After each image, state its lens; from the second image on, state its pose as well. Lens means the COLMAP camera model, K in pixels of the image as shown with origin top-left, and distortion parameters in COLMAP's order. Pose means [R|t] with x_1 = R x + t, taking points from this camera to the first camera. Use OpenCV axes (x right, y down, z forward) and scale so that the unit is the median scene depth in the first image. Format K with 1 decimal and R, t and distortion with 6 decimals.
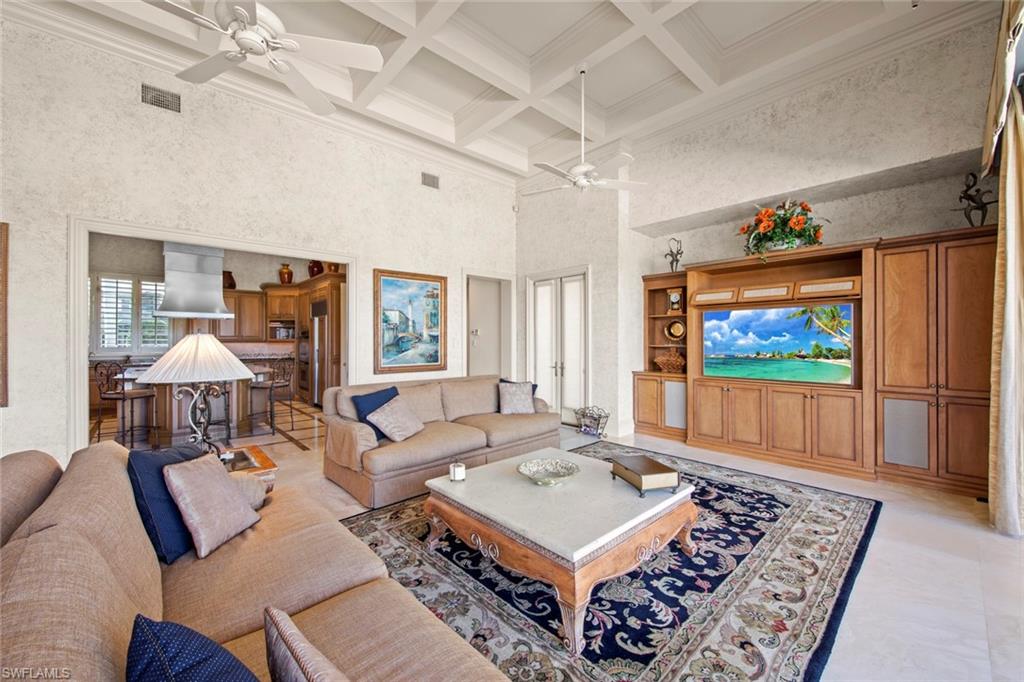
lens RADIAL K [[395.2, 0, 512.0], [0, 395.2, 341.0], [0, 0, 1]] dist [0.008884, -0.000142]
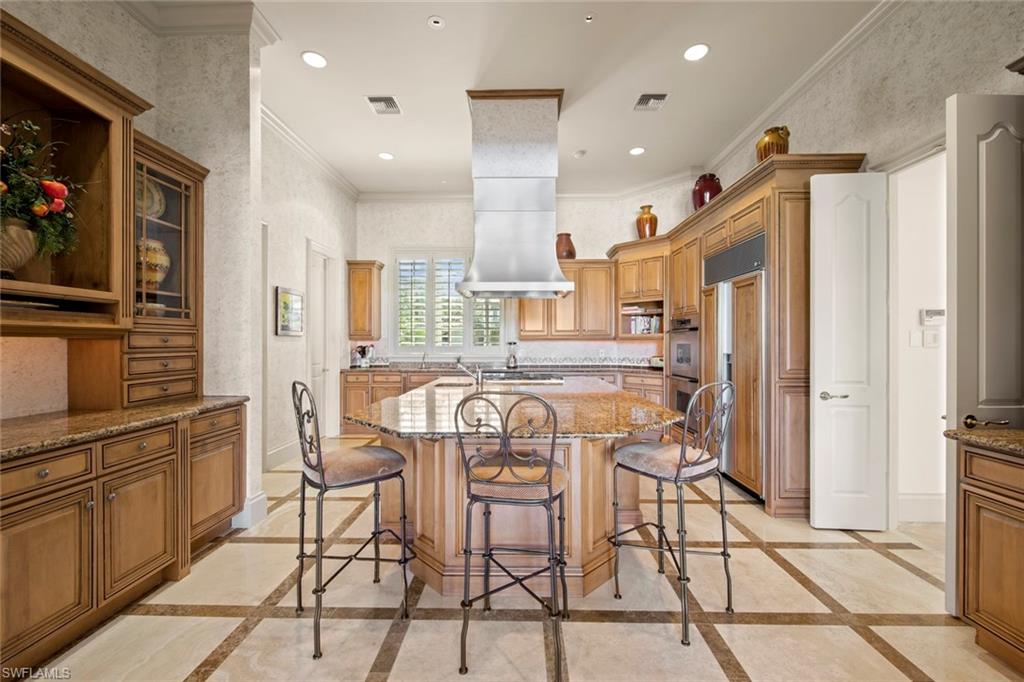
lens RADIAL K [[395.2, 0, 512.0], [0, 395.2, 341.0], [0, 0, 1]] dist [0.008884, -0.000142]
pose [[0.721822, -0.004906, -0.692061, -0.316054], [0.004712, 0.999987, -0.002174, 0.005057], [0.692063, -0.001692, 0.721835, 0.450136]]
